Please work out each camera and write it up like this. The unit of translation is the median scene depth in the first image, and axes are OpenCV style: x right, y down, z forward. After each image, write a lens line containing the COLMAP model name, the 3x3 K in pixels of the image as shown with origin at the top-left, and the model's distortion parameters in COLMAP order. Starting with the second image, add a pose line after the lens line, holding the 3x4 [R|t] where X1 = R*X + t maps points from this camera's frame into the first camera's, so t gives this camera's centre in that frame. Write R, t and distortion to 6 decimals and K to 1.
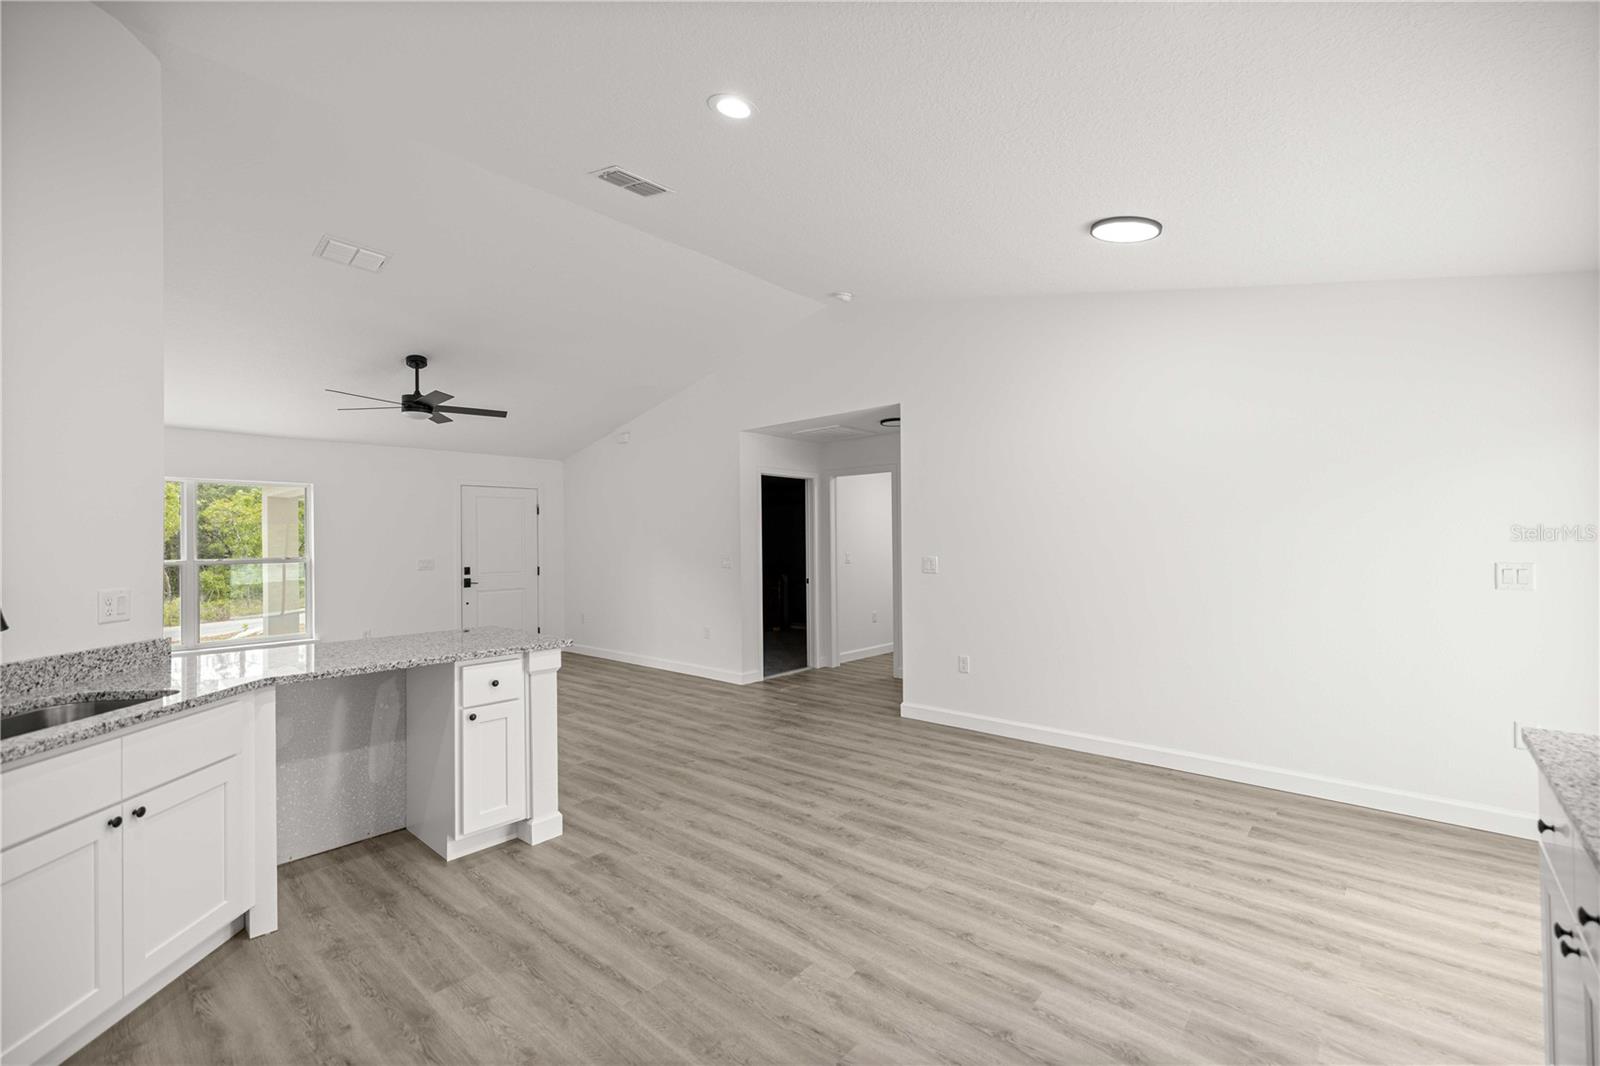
lens RADIAL K [[681.3, 0, 801.4], [0, 681.3, 537.2], [0, 0, 1]] dist [0.001094, 0.000093]
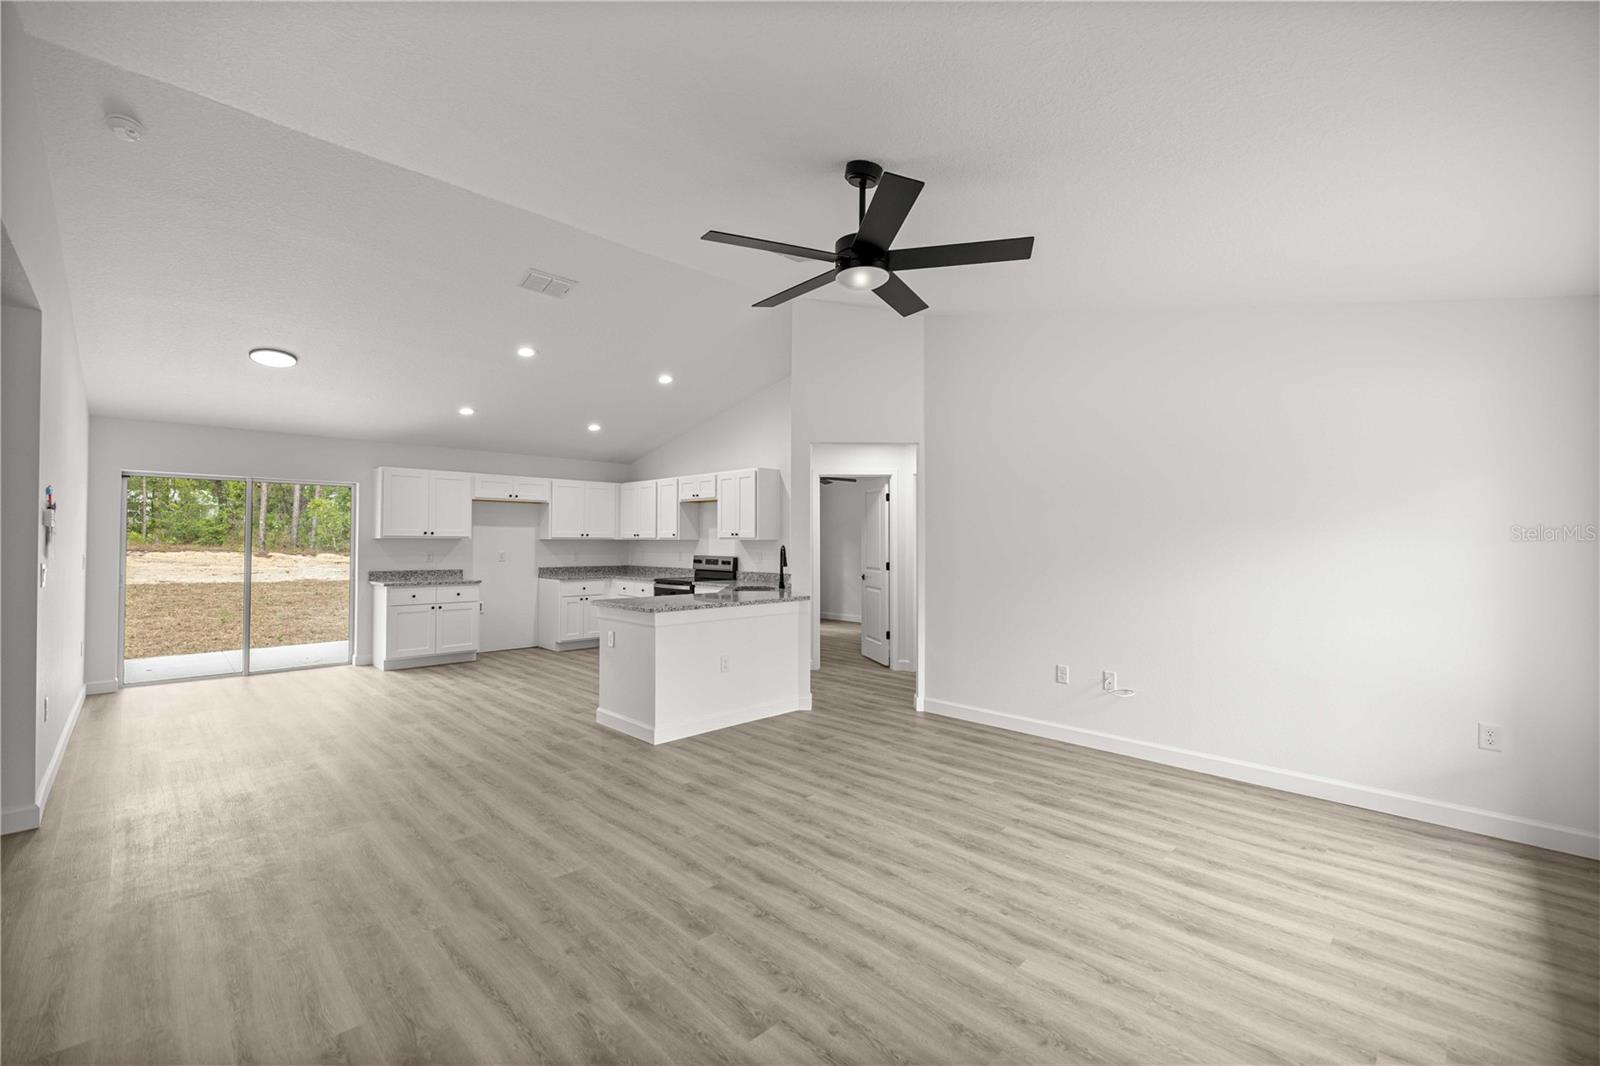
lens RADIAL K [[681.3, 0, 798.6], [0, 681.3, 535.5], [0, 0, 1]] dist [0.001094, 0.000093]
pose [[-0.997417, 0.009944, 0.071136, -0.710158], [0.008582, 0.999774, -0.019437, 0.027982], [-0.071313, -0.018777, -0.997277, 1.937420]]
